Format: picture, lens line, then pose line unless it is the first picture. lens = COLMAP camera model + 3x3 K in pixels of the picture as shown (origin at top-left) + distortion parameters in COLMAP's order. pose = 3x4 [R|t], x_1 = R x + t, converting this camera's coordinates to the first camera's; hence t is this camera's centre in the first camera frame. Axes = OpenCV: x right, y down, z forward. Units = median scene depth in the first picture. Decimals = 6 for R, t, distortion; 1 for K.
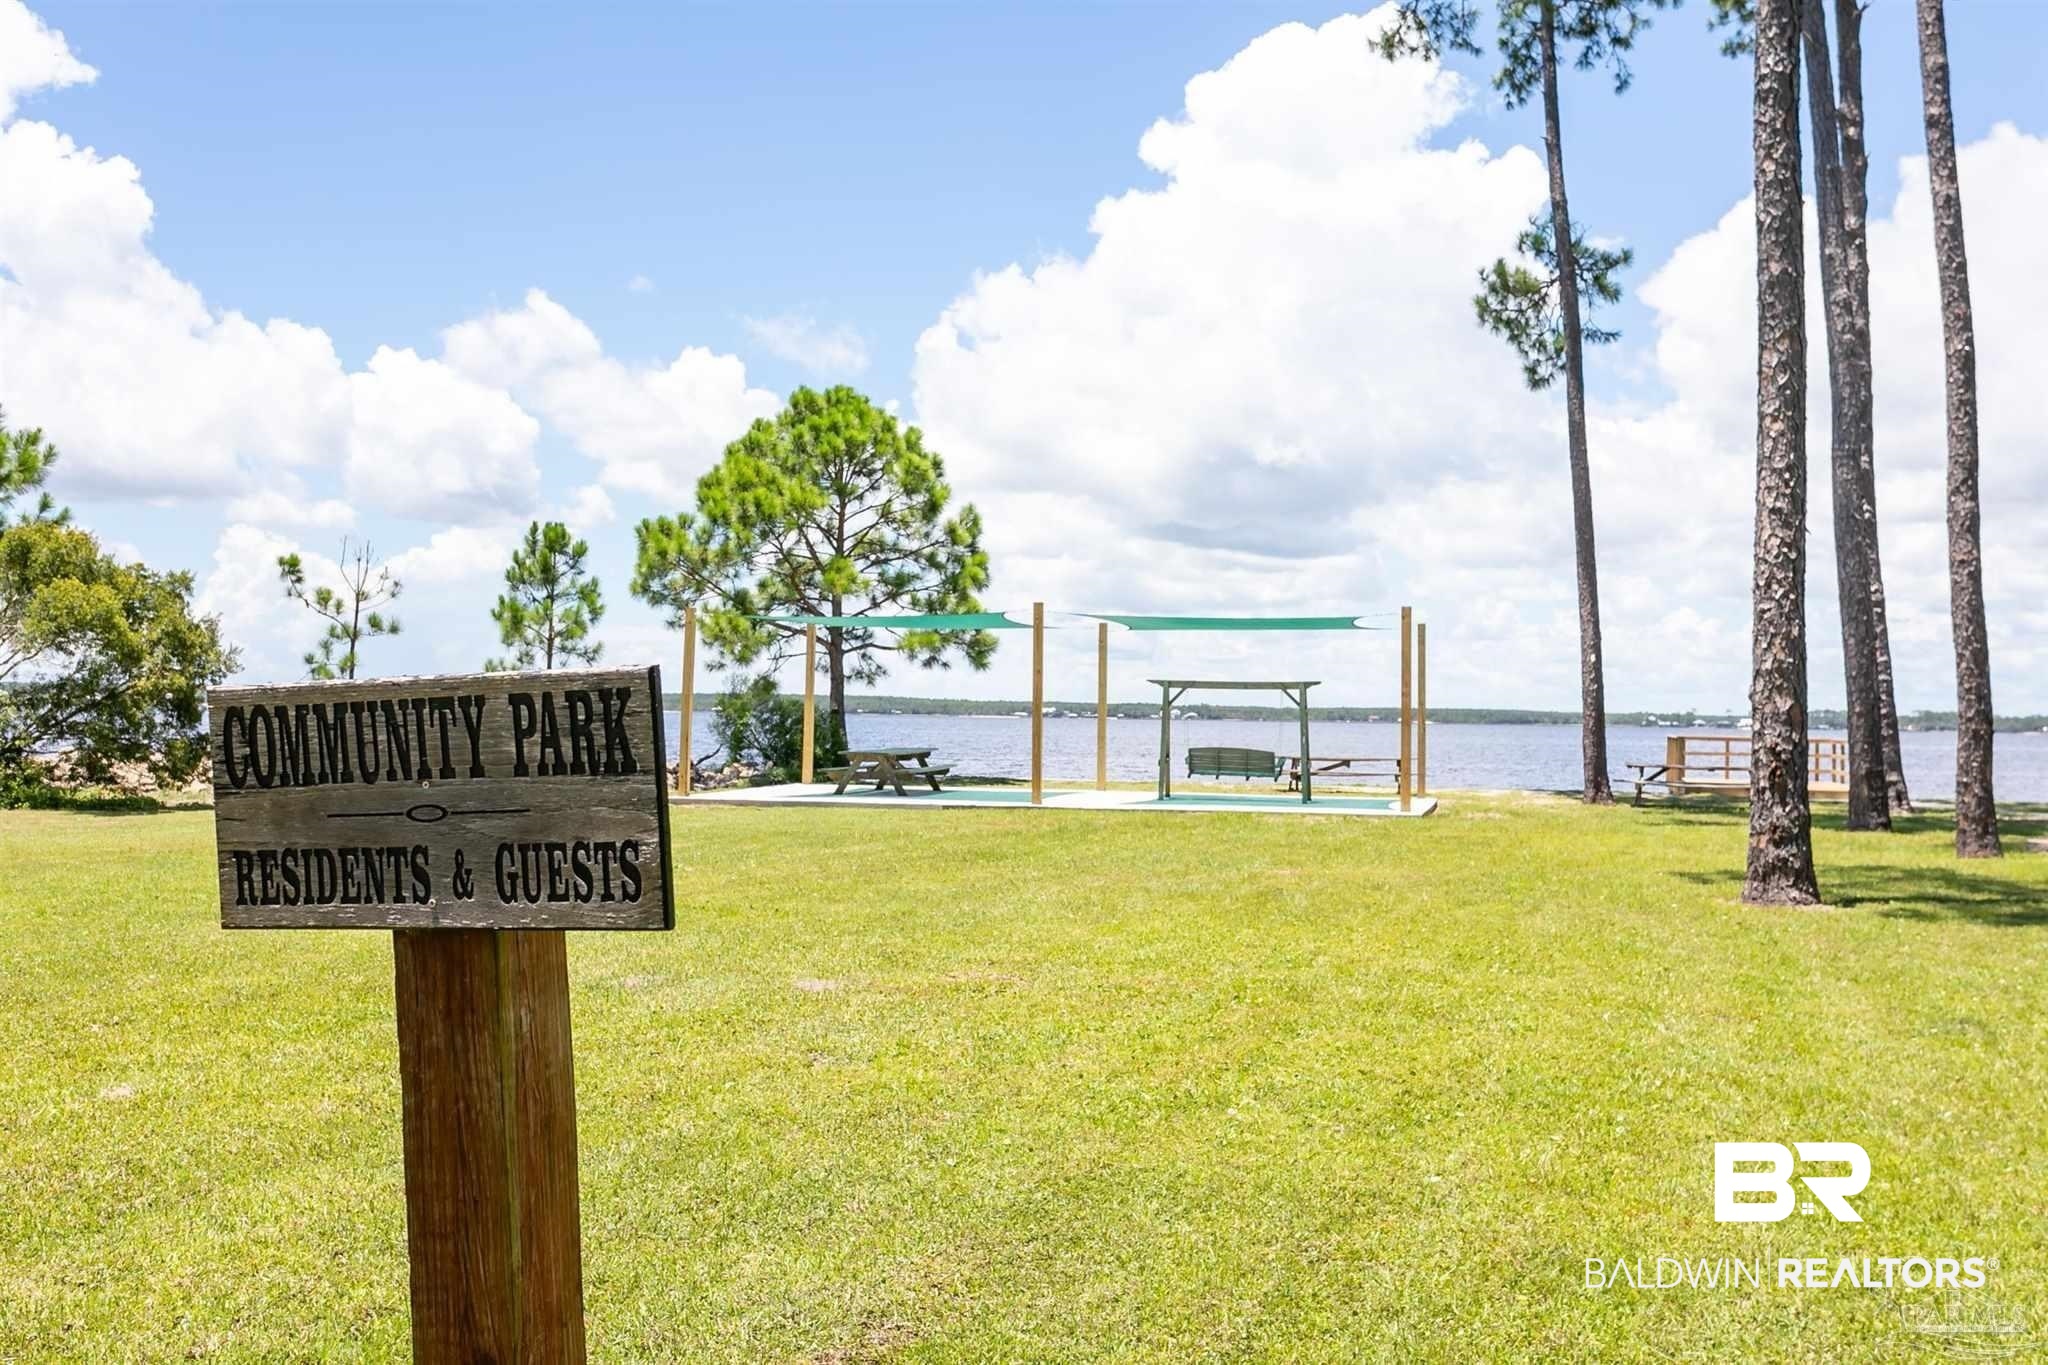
lens RADIAL K [[2040.4, 0, 1033.0], [0, 2040.4, 700.0], [0, 0, 1]] dist [0.004507, 0.000000]
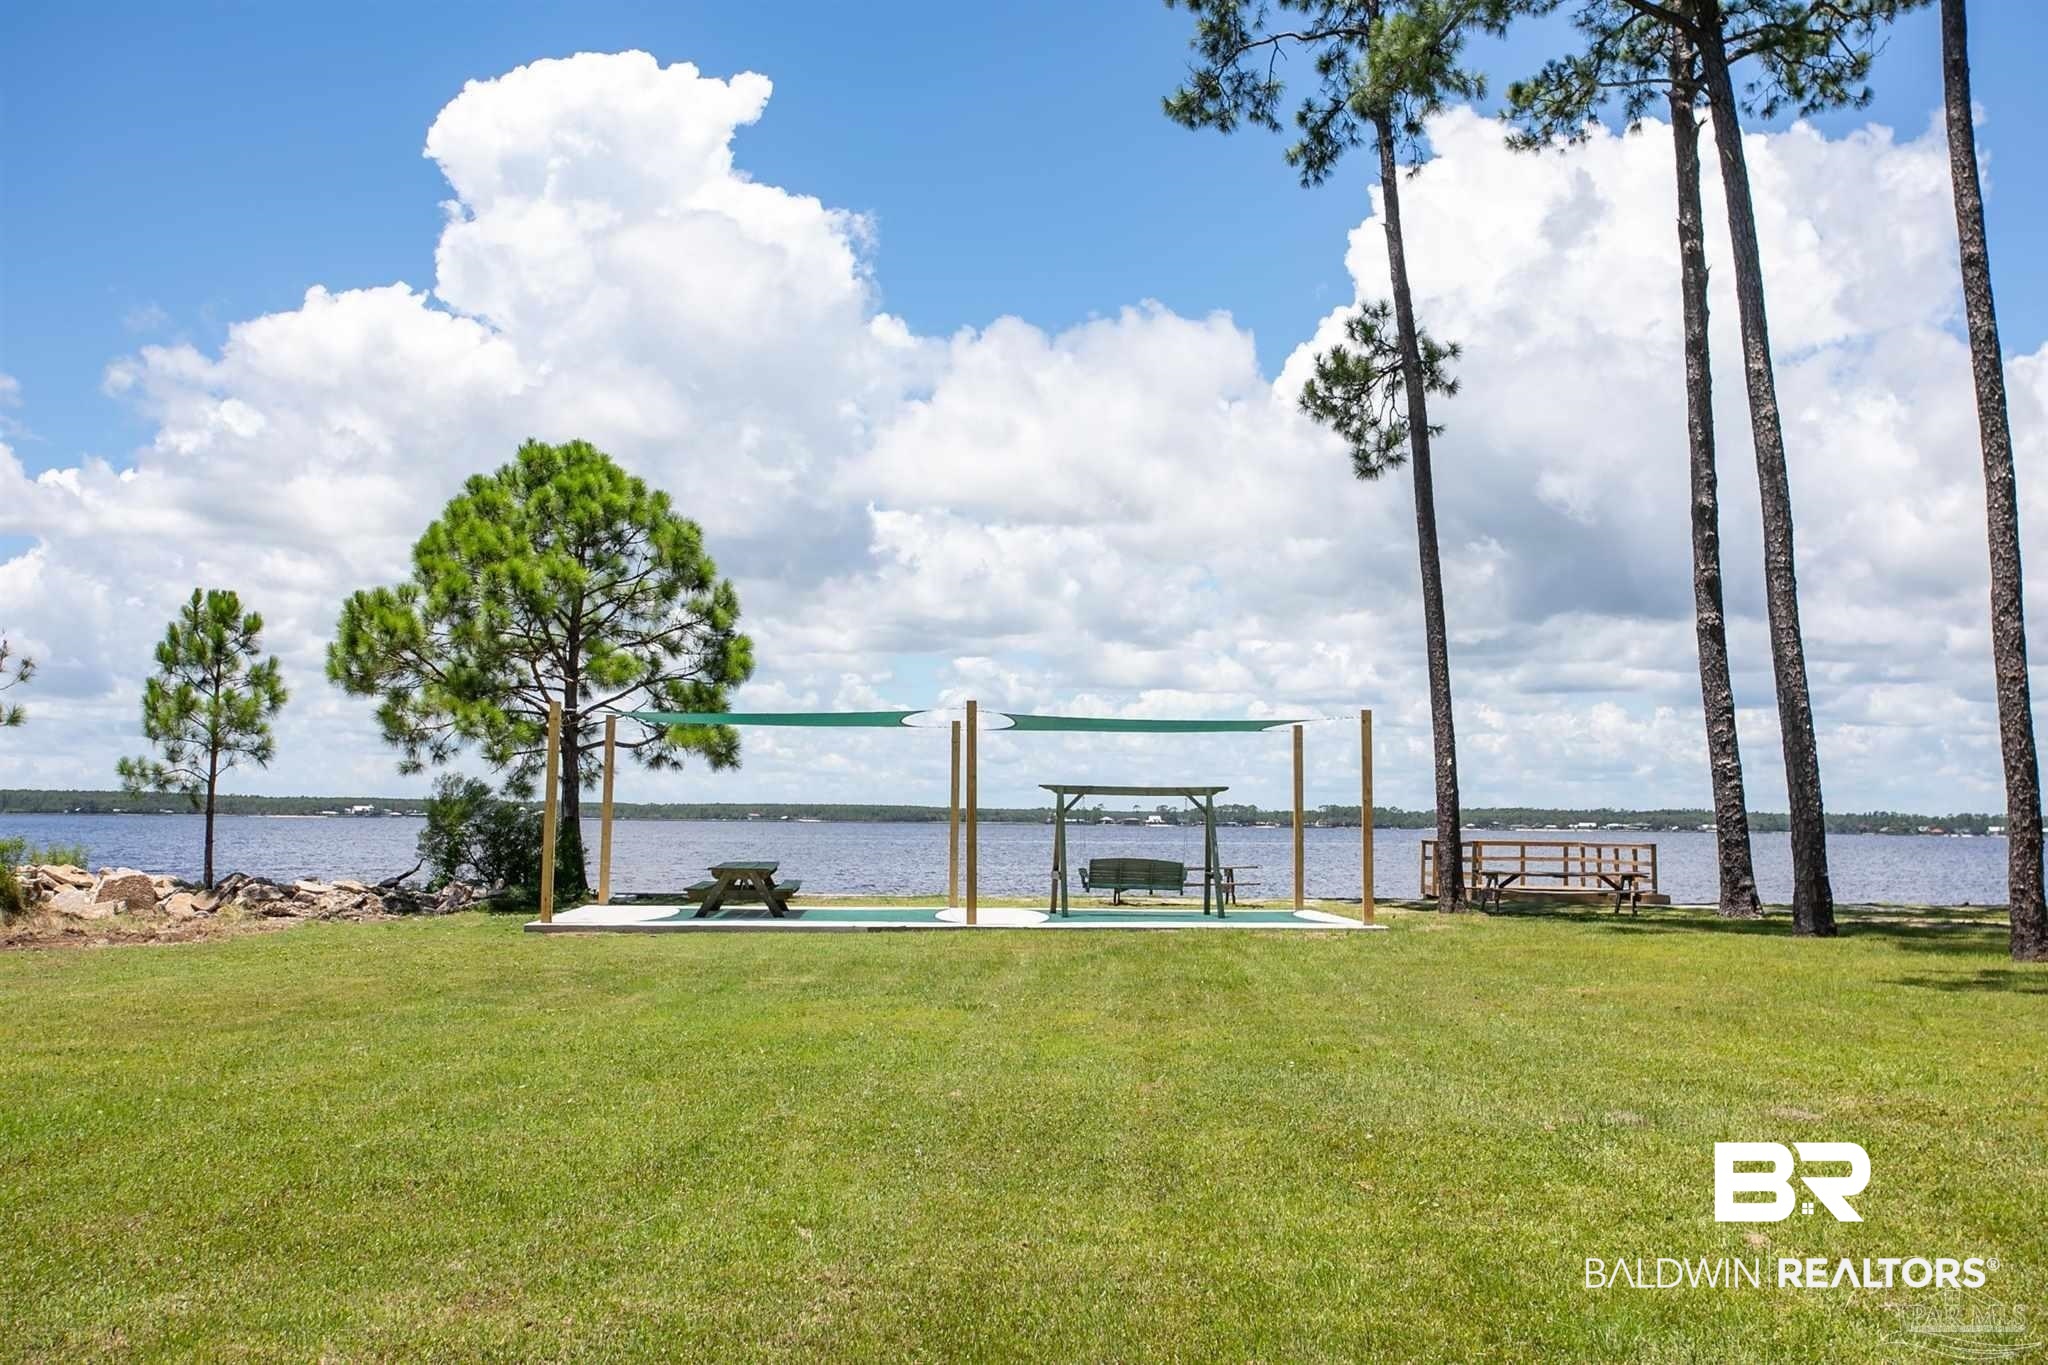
lens RADIAL K [[2350.8, 0, 1027.6], [0, 2350.8, 671.7], [0, 0, 1]] dist [0.053666, 0.000000]
pose [[0.950165, 0.014294, 0.311419, -0.237519], [0.001812, 0.998678, -0.051368, -0.005493], [-0.311741, 0.049373, 0.948883, 0.000393]]
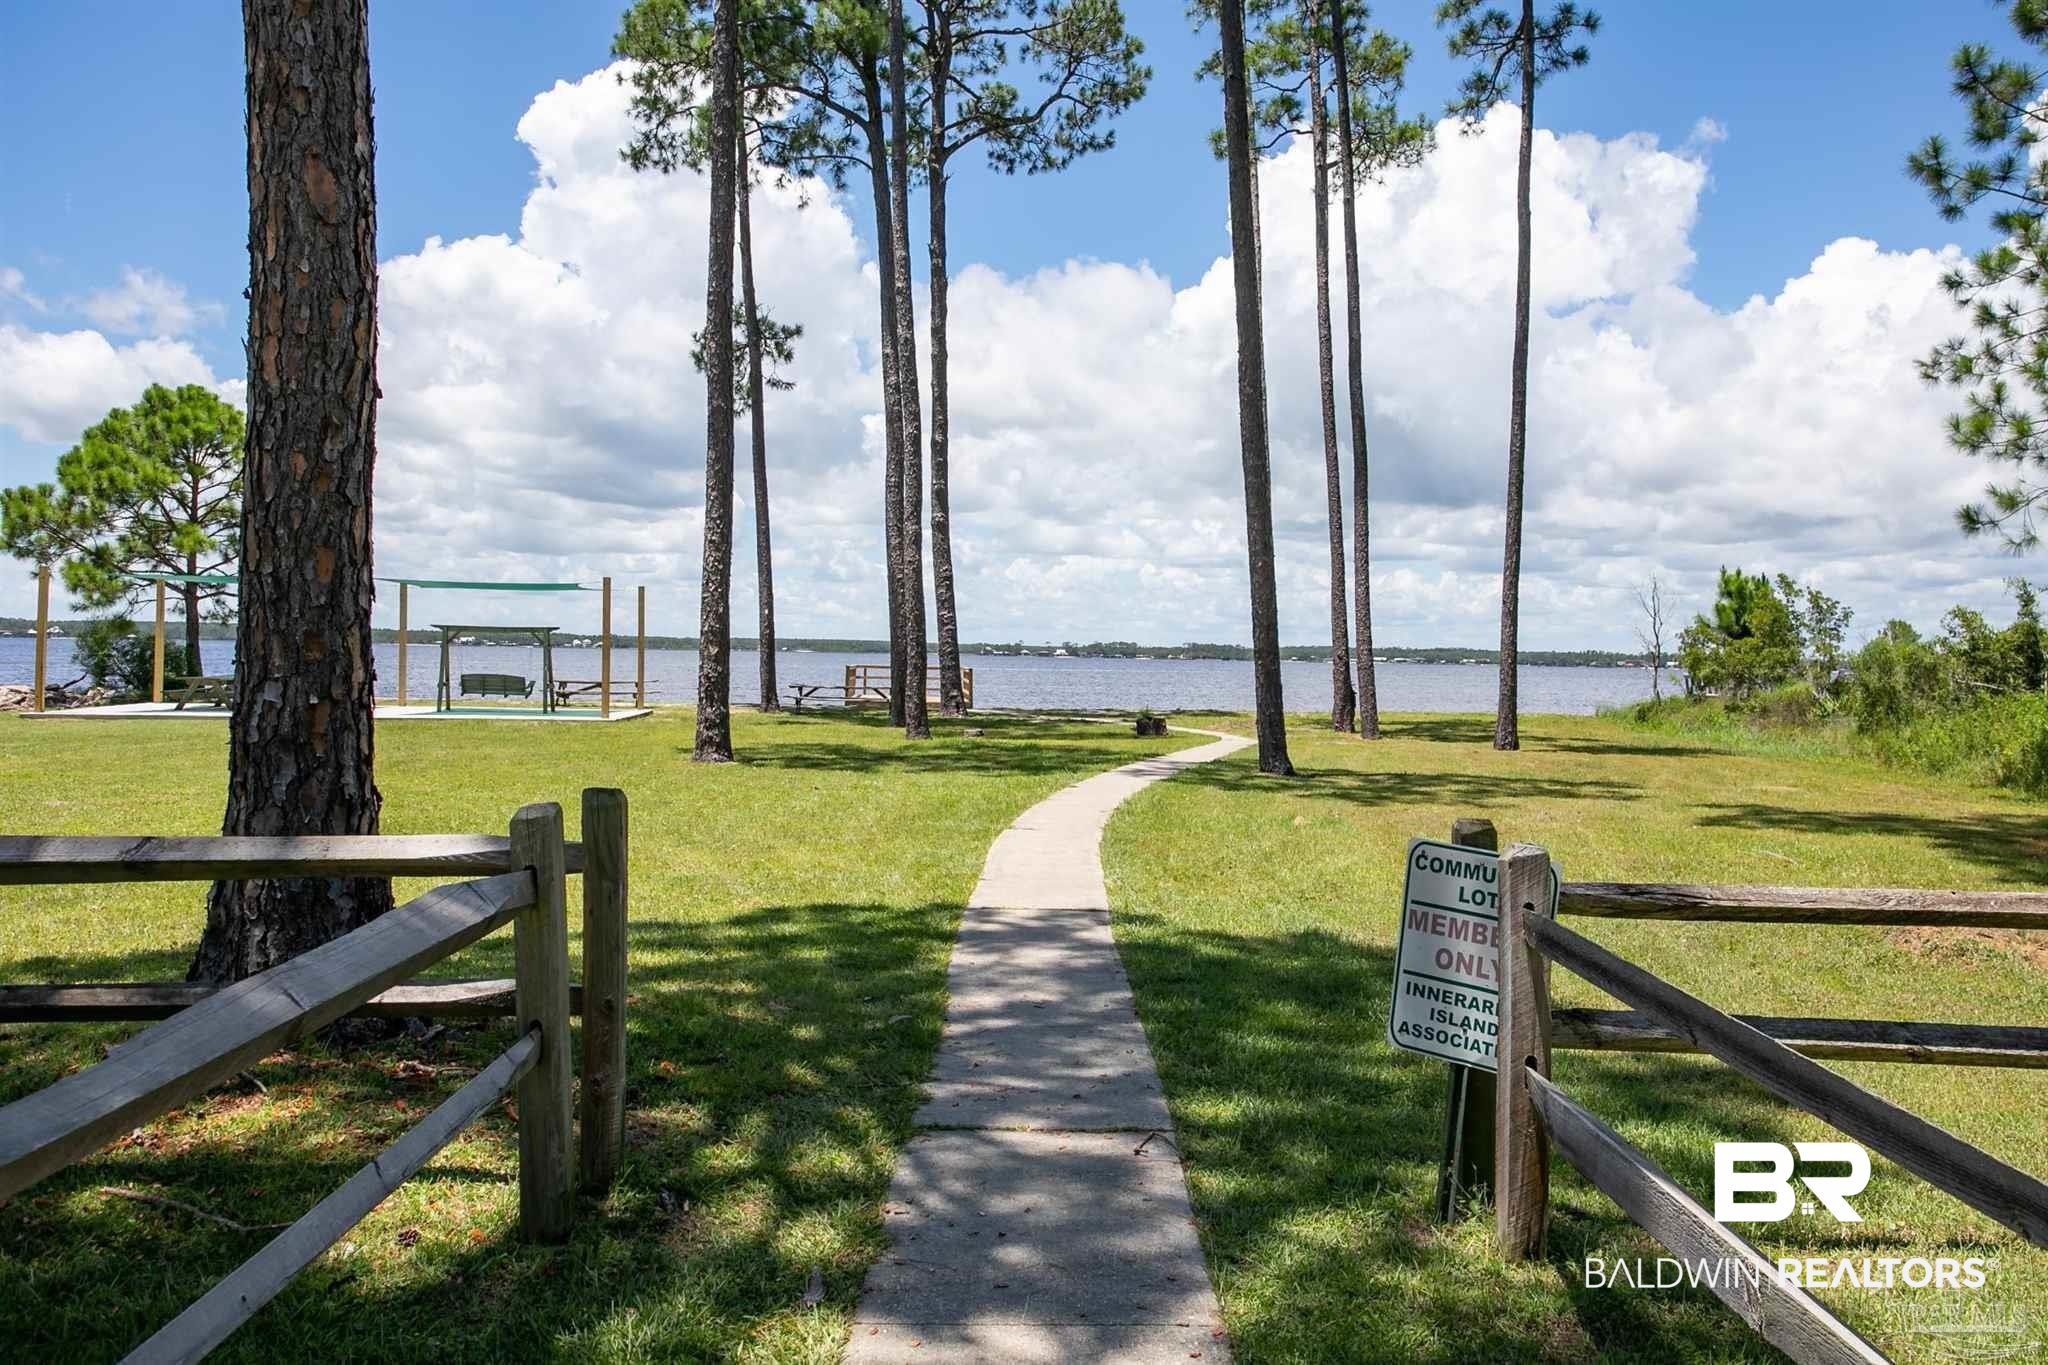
lens RADIAL K [[1801.4, 0, 1115.1], [0, 1801.4, 688.6], [0, 0, 1]] dist [0.000844, 0.041953]
pose [[0.942197, -0.003832, 0.335038, 0.071476], [-0.007089, 0.999483, 0.031367, -0.007034], [-0.334985, -0.031929, 0.941682, -0.255440]]
